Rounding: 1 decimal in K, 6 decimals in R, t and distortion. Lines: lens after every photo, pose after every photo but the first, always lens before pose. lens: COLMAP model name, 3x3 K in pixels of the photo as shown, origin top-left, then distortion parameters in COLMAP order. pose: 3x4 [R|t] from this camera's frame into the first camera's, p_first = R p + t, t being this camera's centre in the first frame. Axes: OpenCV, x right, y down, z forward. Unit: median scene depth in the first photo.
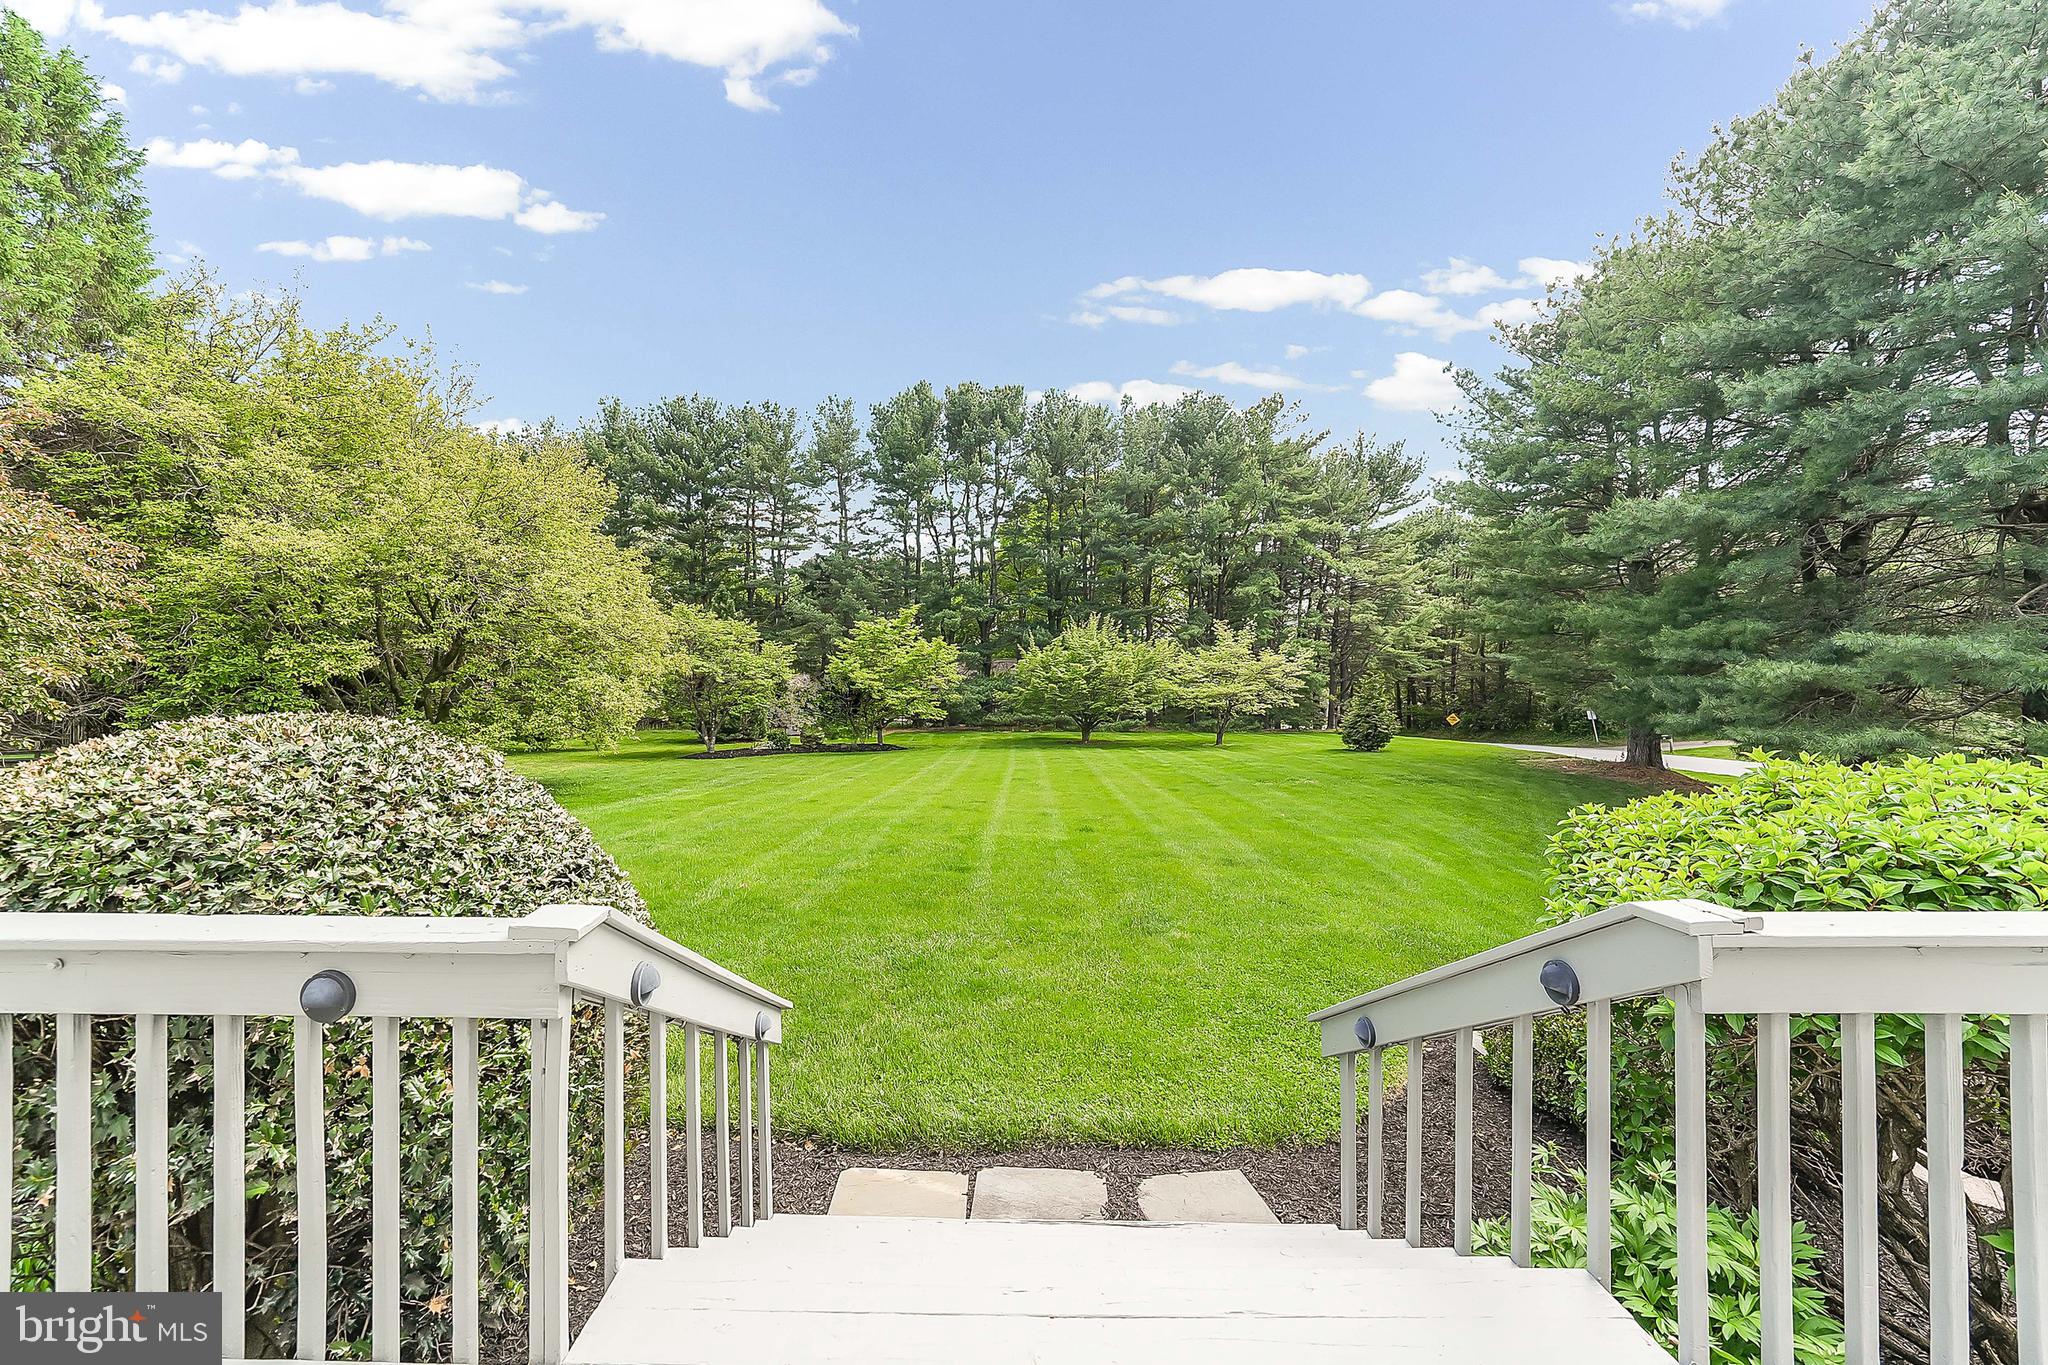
lens RADIAL K [[744.4, 0, 1024.0], [0, 744.4, 682.5], [0, 0, 1]] dist [-0.001456, -0.000273]
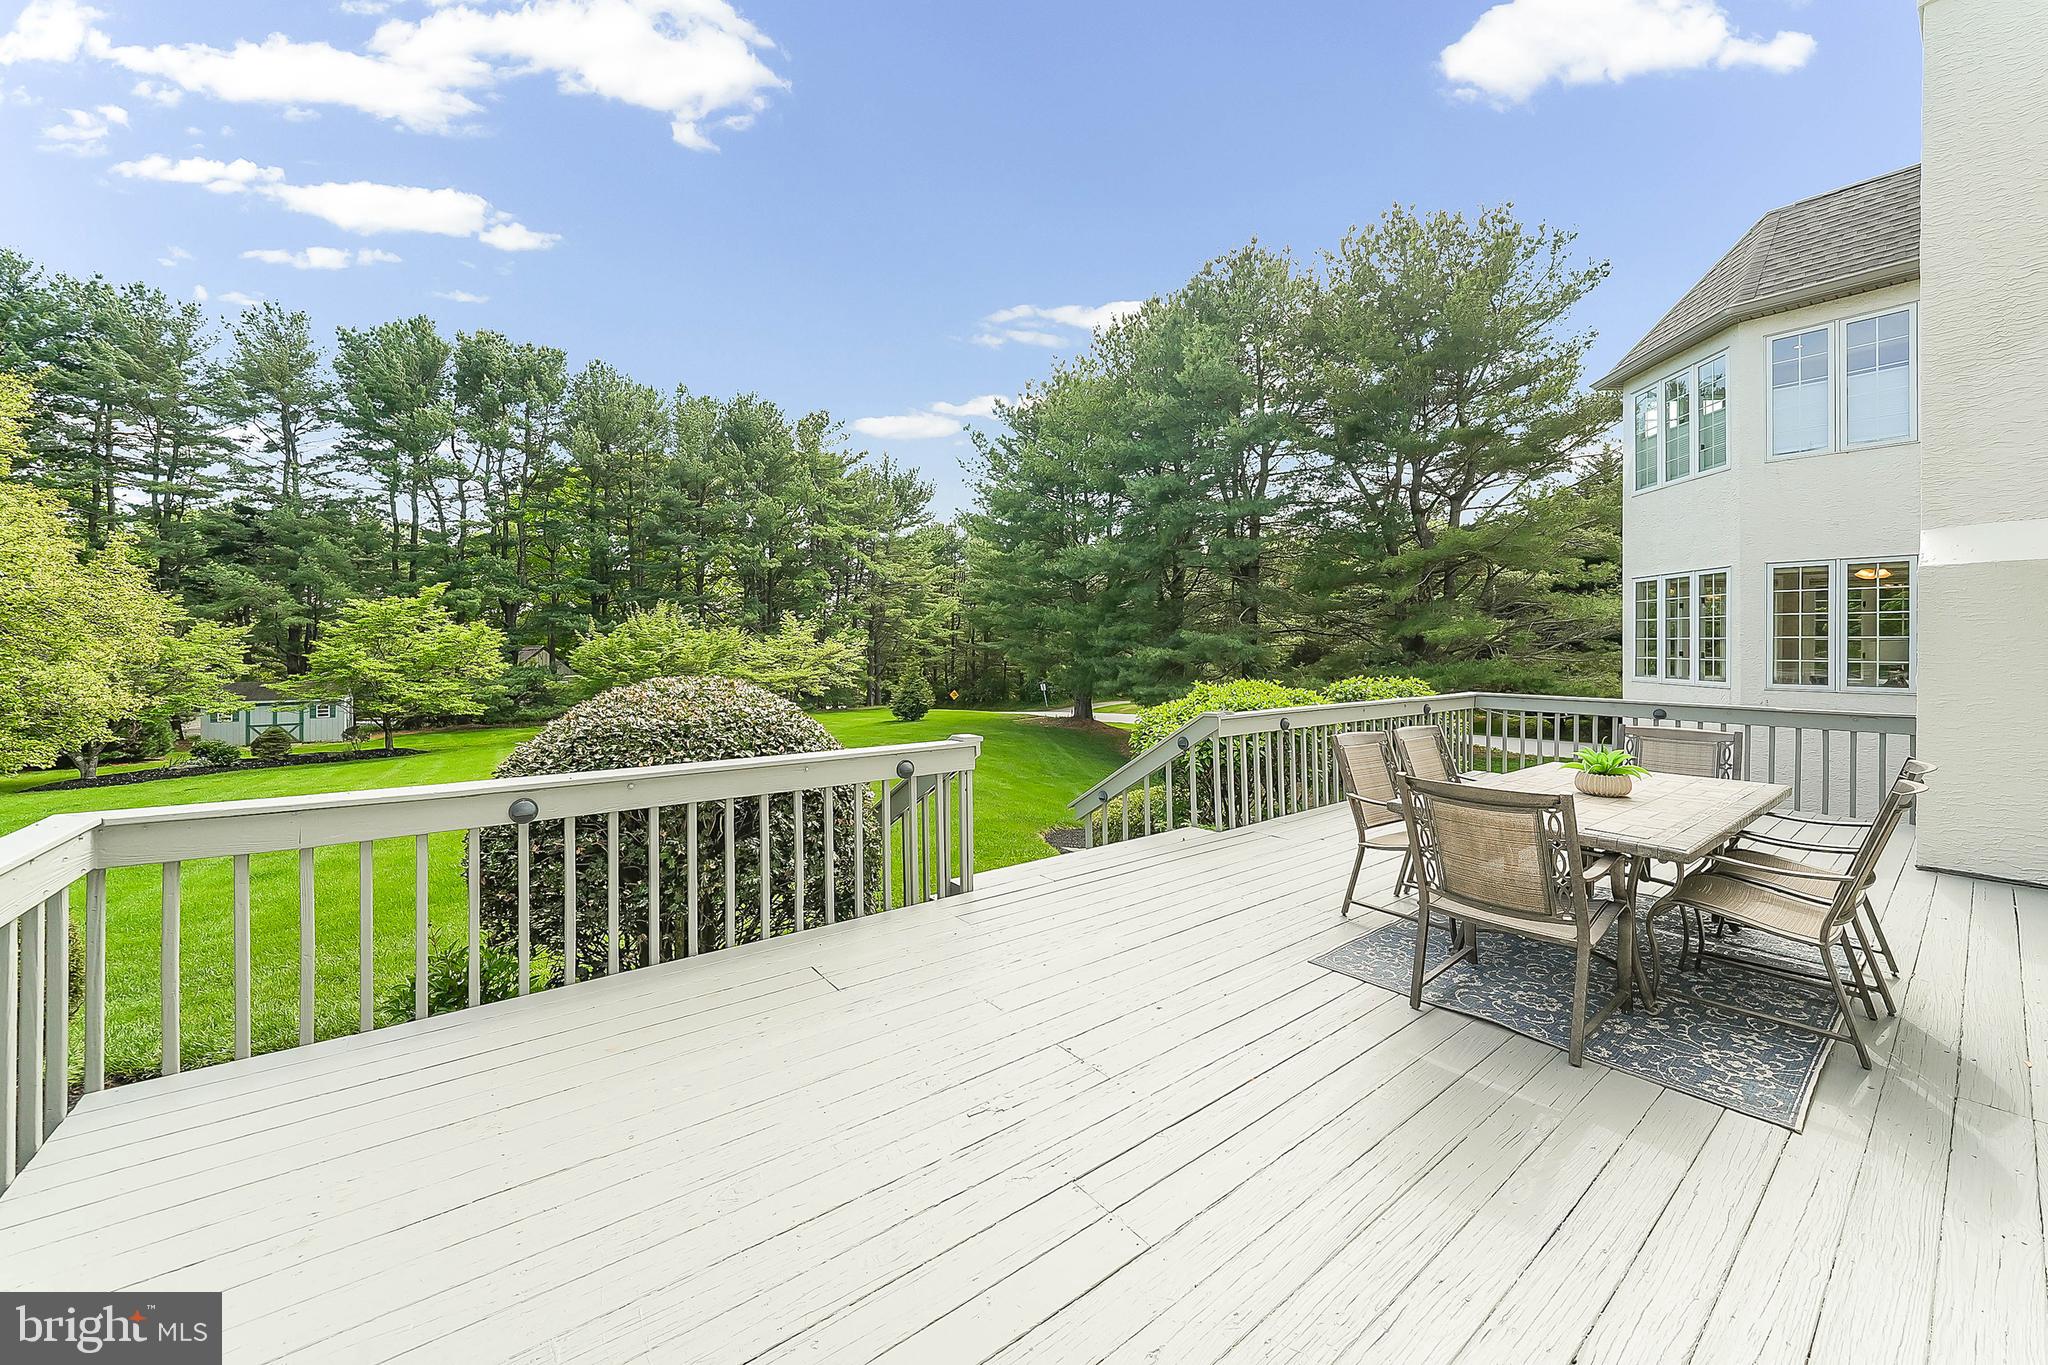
lens RADIAL K [[758.5, 0, 1024.4], [0, 758.5, 649.1], [0, 0, 1]] dist [-0.000420, -0.000100]
pose [[0.787639, -0.001181, 0.616136, -0.130556], [0.018882, 0.999575, -0.022222, 0.003463], [-0.615848, 0.029137, 0.787326, -0.084121]]
